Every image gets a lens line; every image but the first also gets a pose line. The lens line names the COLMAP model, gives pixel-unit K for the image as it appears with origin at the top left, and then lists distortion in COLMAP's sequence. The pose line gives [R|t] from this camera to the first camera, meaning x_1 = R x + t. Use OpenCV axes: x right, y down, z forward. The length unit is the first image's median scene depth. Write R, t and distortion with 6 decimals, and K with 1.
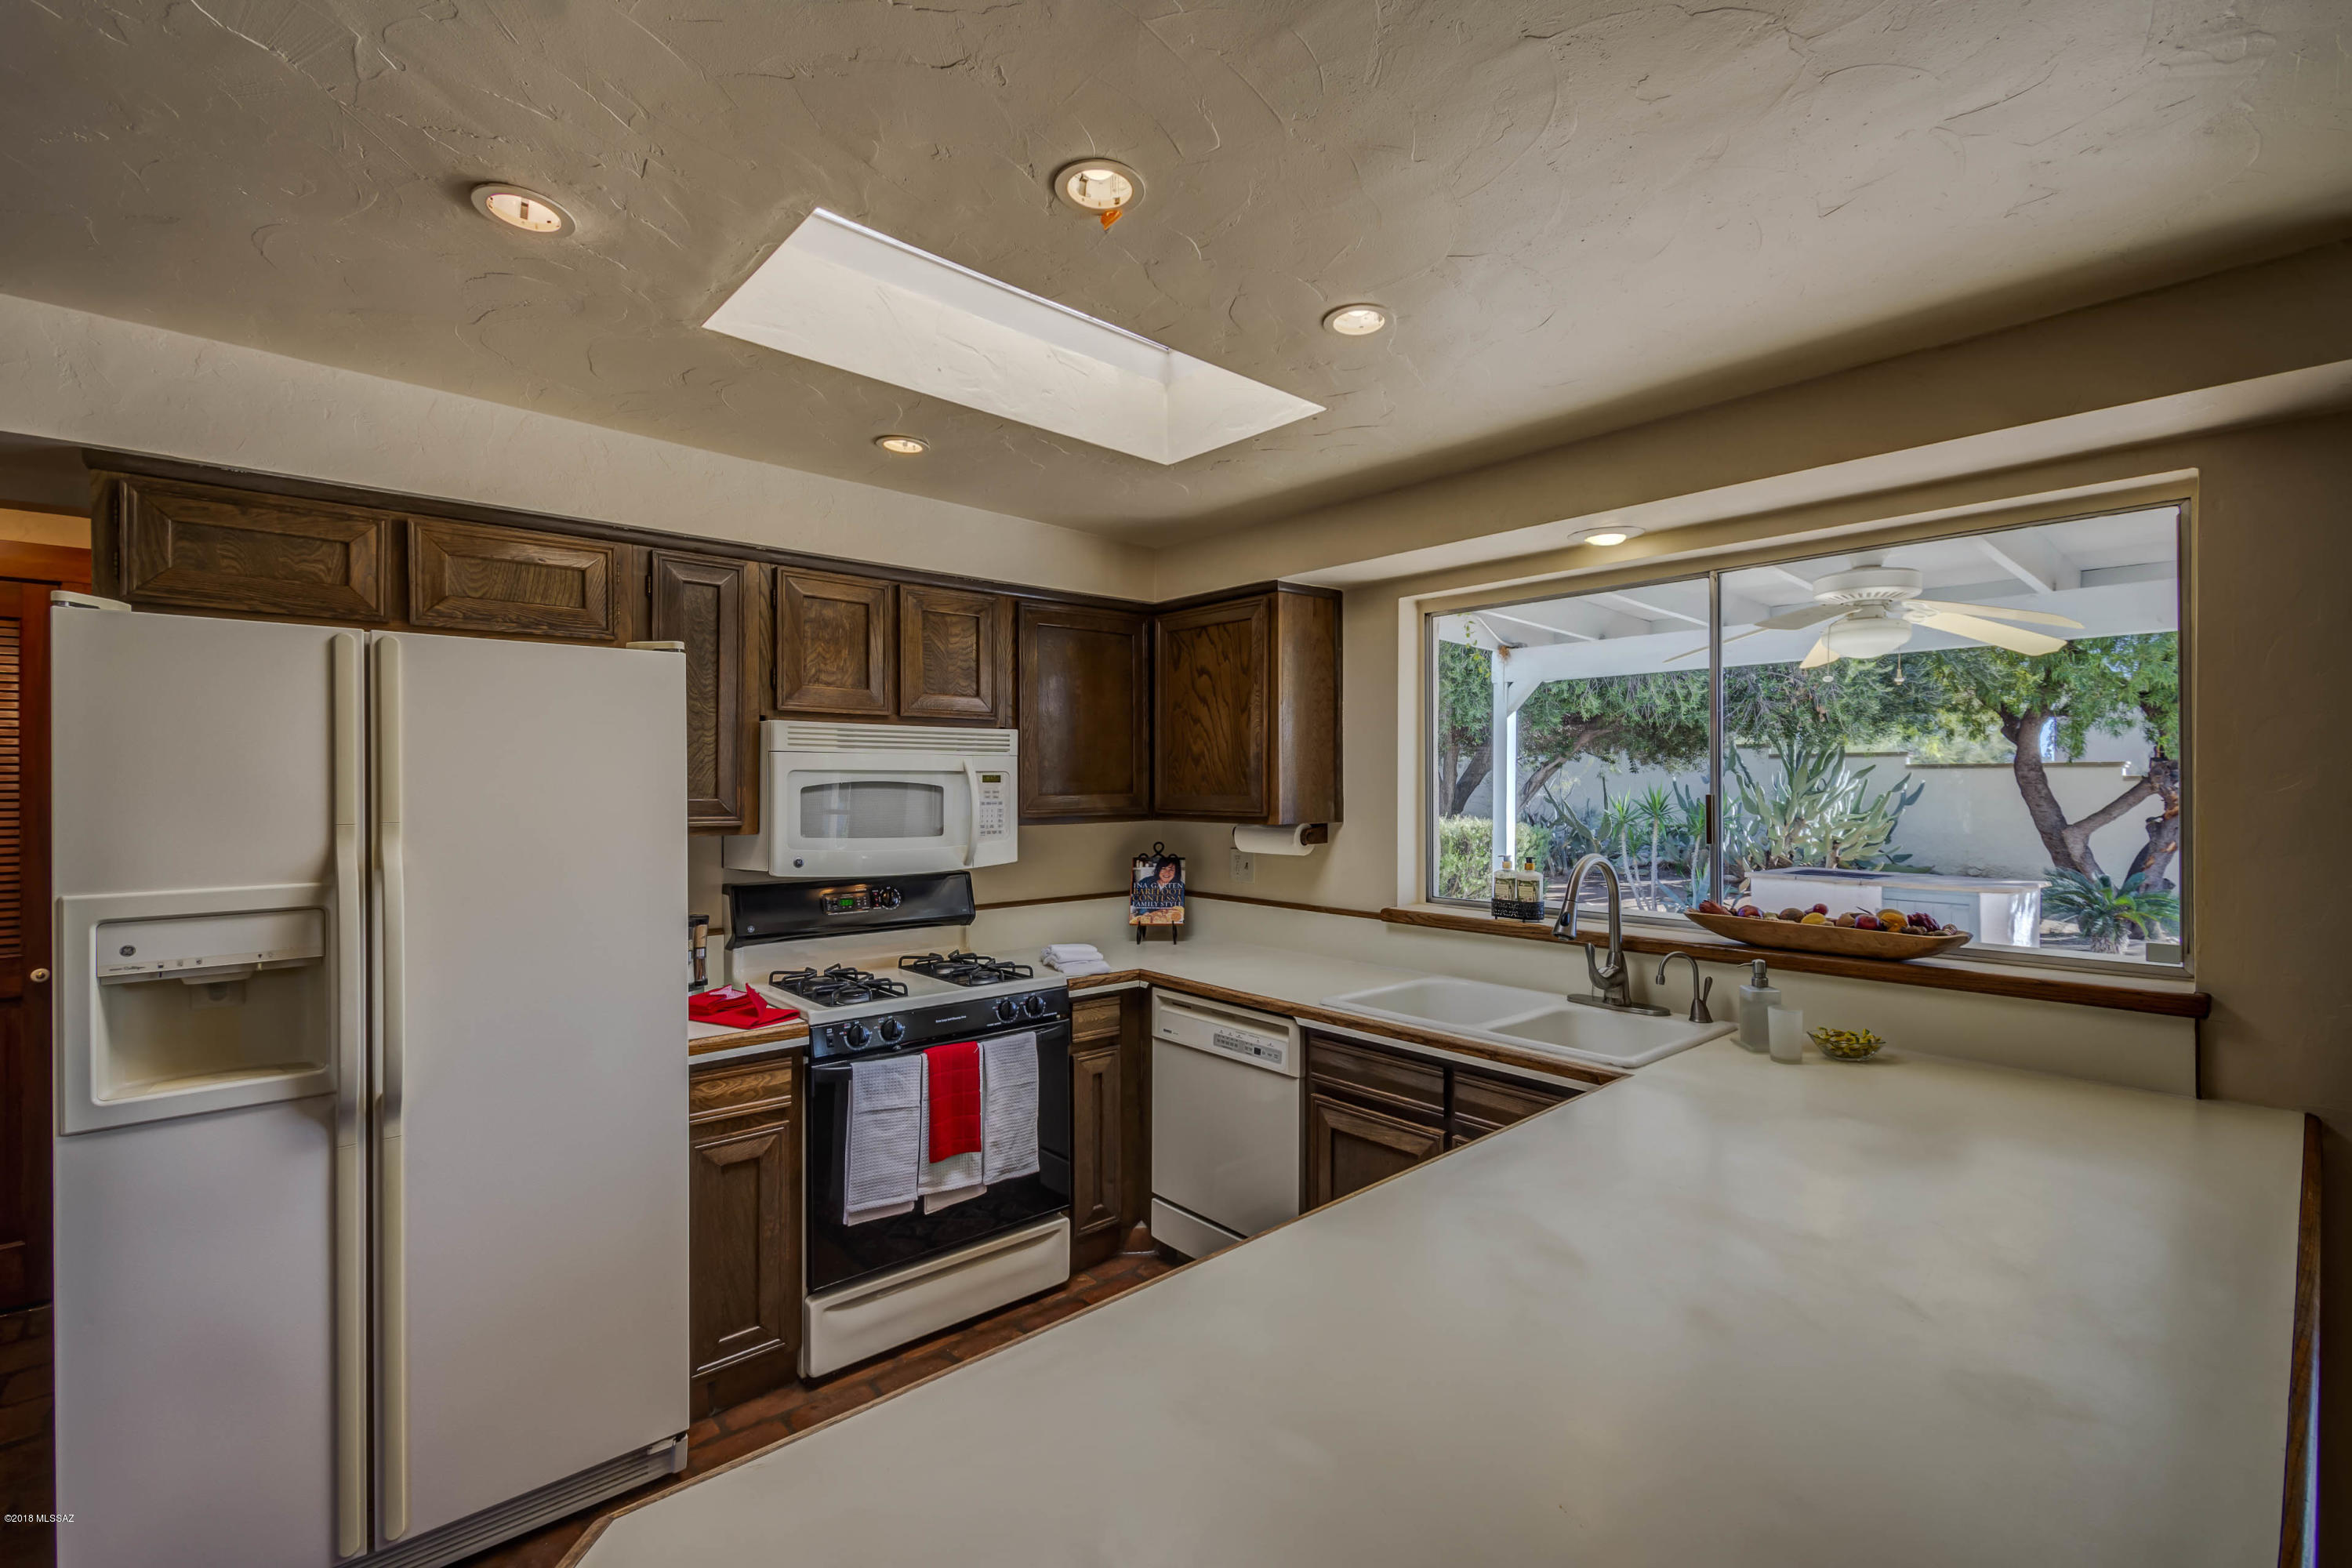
lens RADIAL K [[1044.1, 0, 1181.7], [0, 1044.1, 786.3], [0, 0, 1]] dist [0.025650, -0.010501]
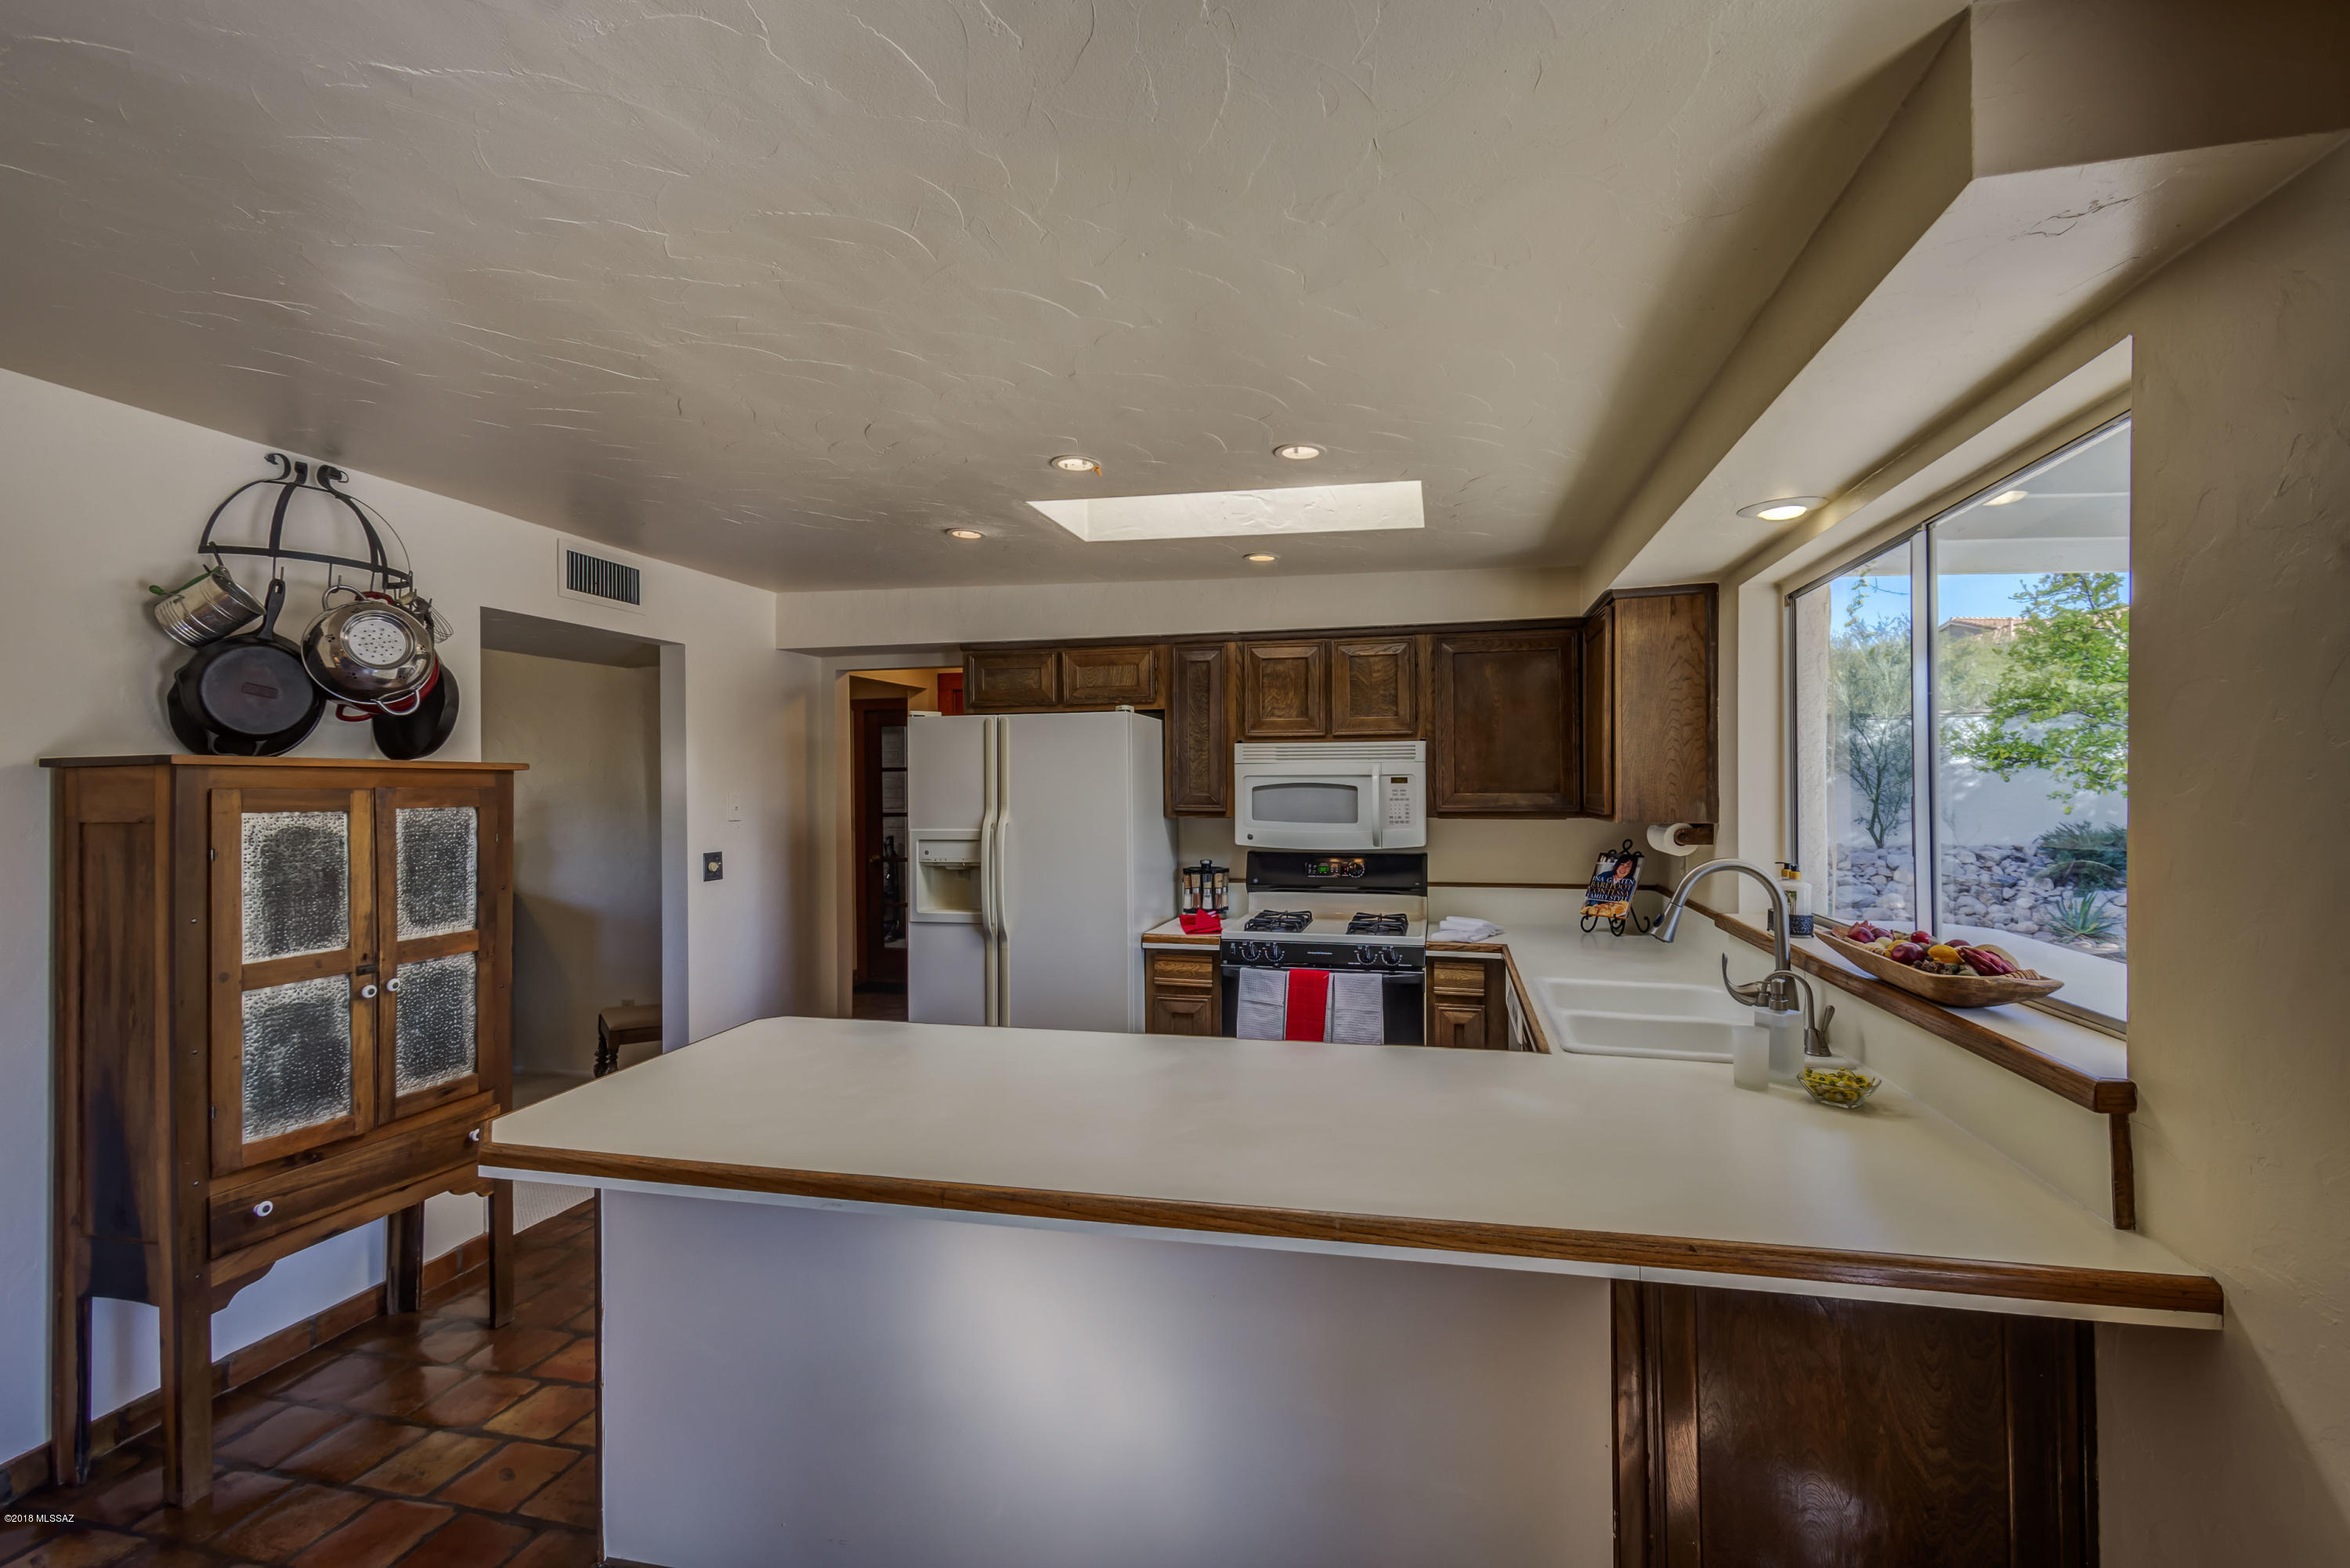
lens RADIAL K [[1071.5, 0, 1186.4], [0, 1071.5, 778.7], [0, 0, 1]] dist [0.019976, -0.000032]
pose [[0.572735, -0.005966, -0.819719, 0.826195], [0.000704, 0.999977, -0.006786, -0.000326], [0.819740, 0.003309, 0.572726, 0.033415]]
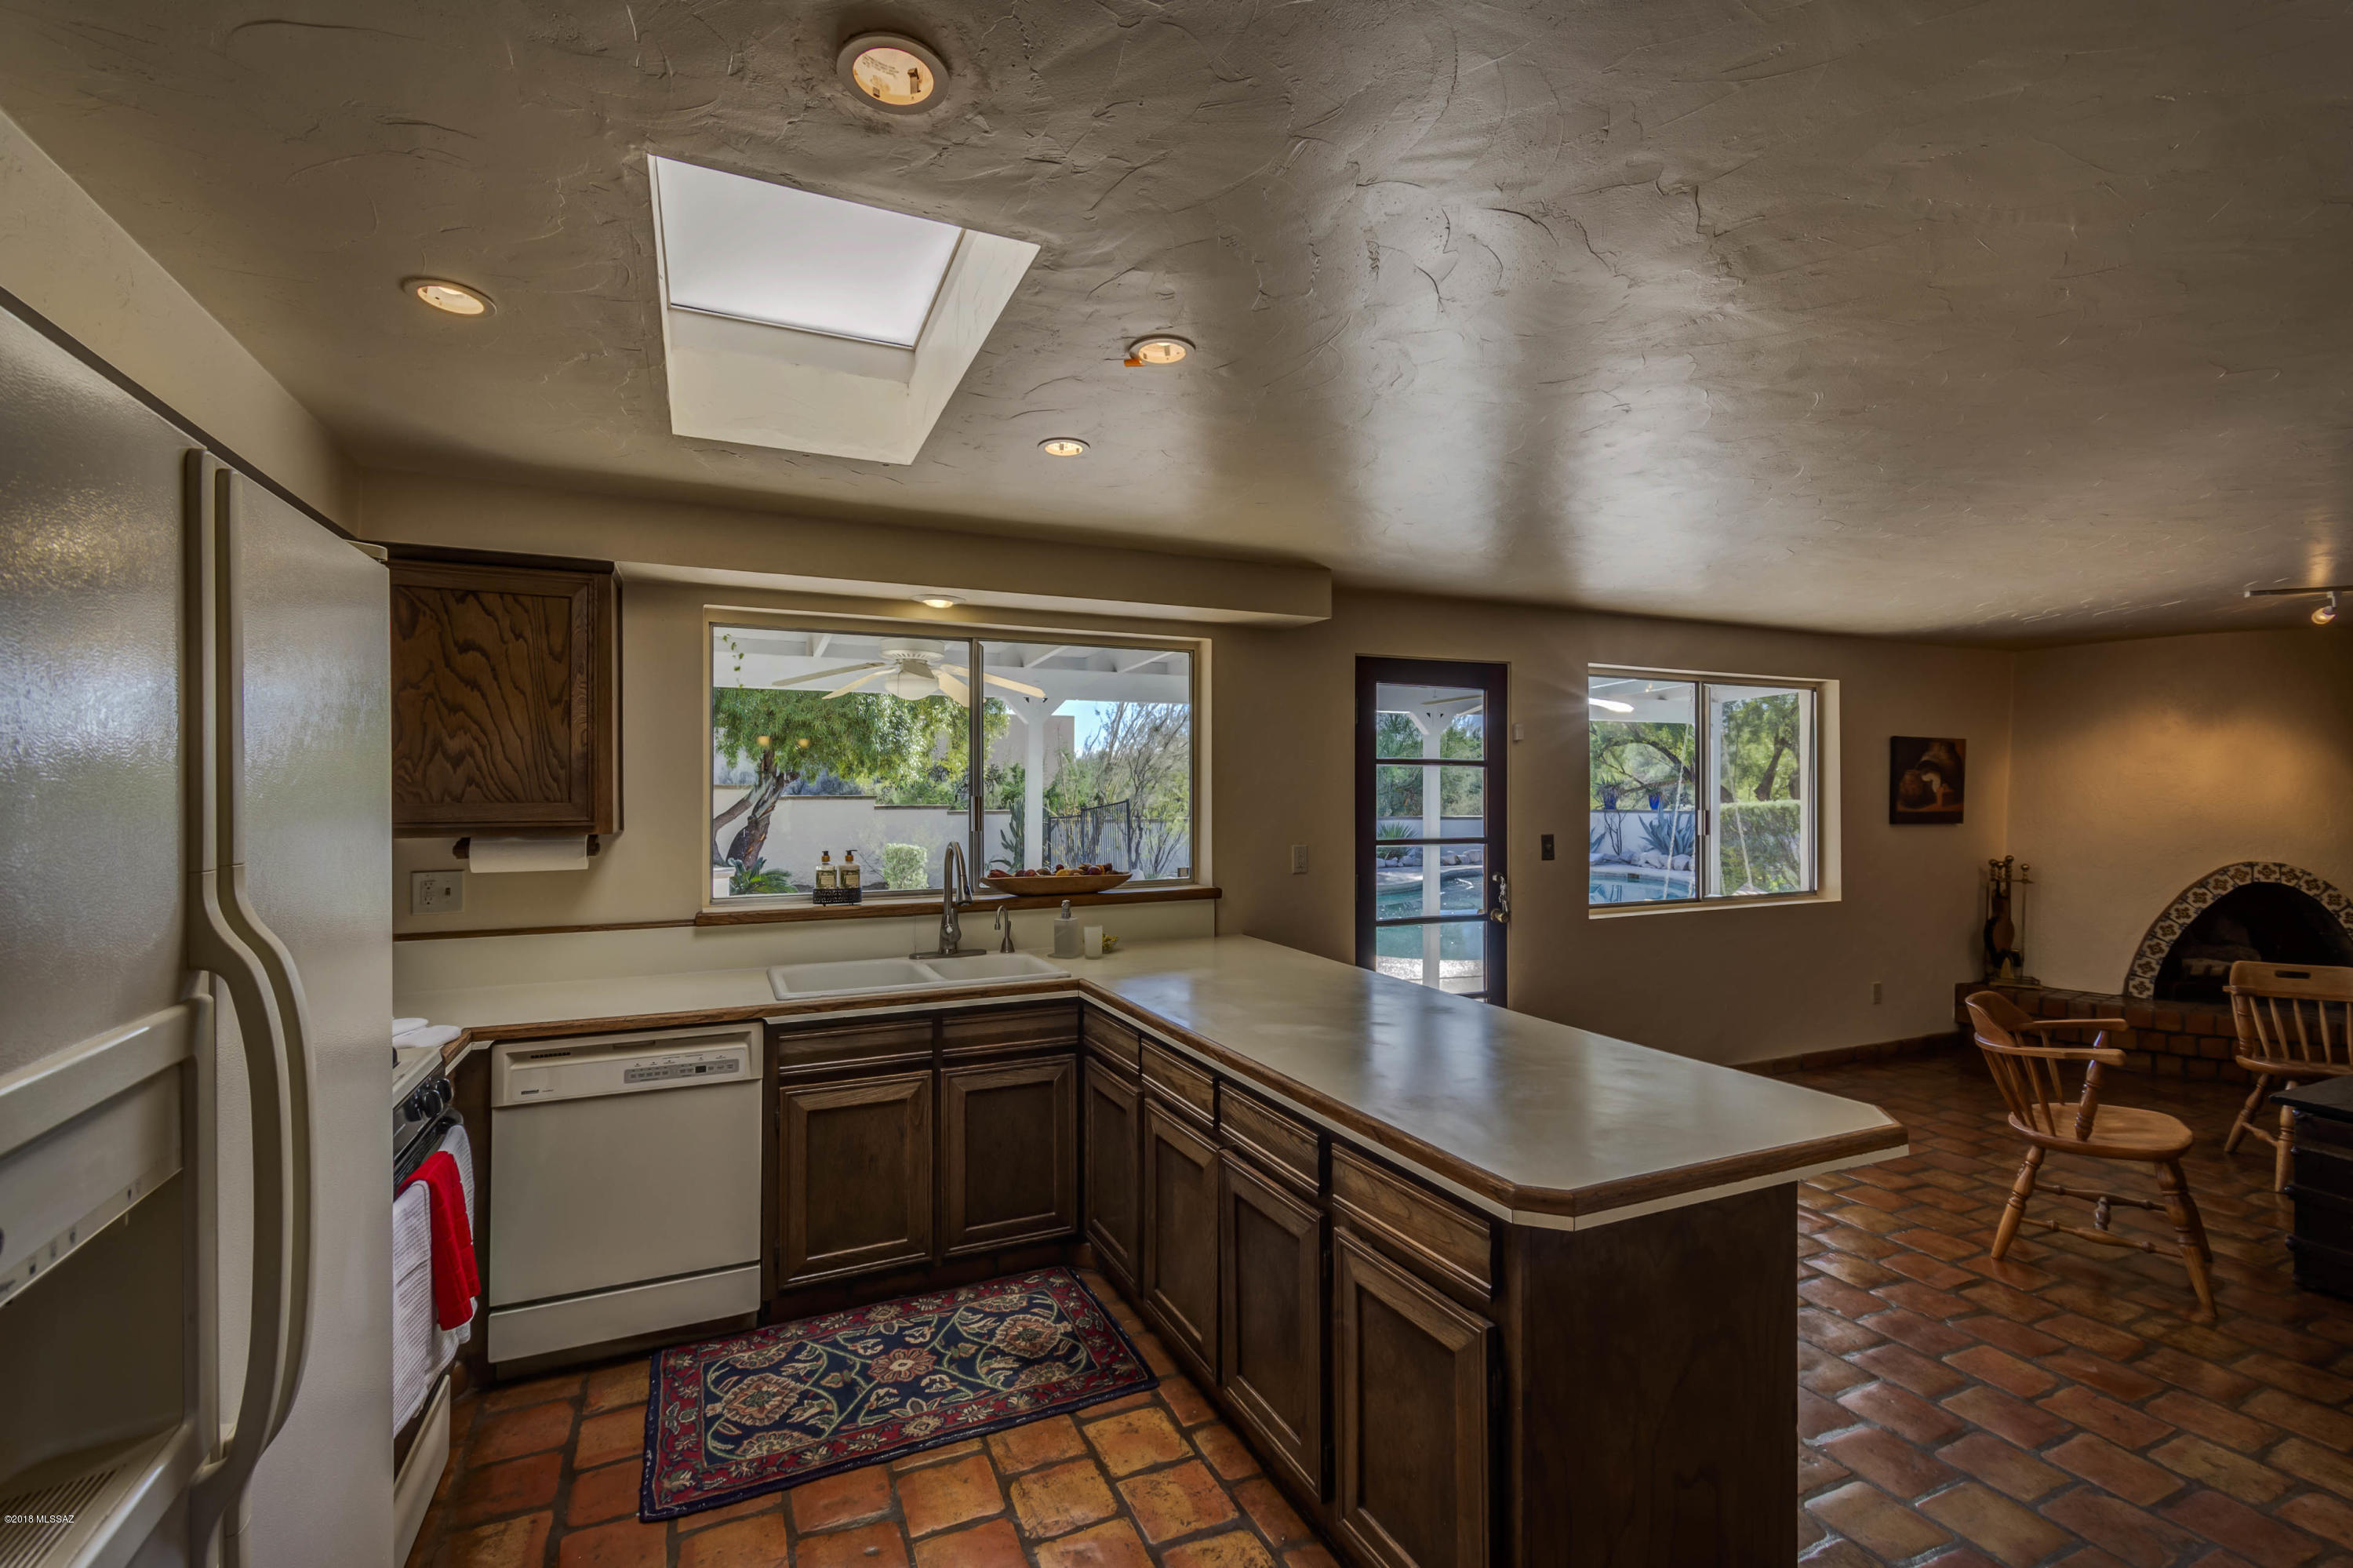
lens RADIAL K [[1044.6, 0, 1182.2], [0, 1044.6, 786.3], [0, 0, 1]] dist [0.025650, -0.010501]
pose [[0.293041, 0.003629, 0.956093, -0.706031], [0.003893, 0.999980, -0.004988, 0.002409], [-0.956092, 0.005184, 0.293021, 0.296184]]
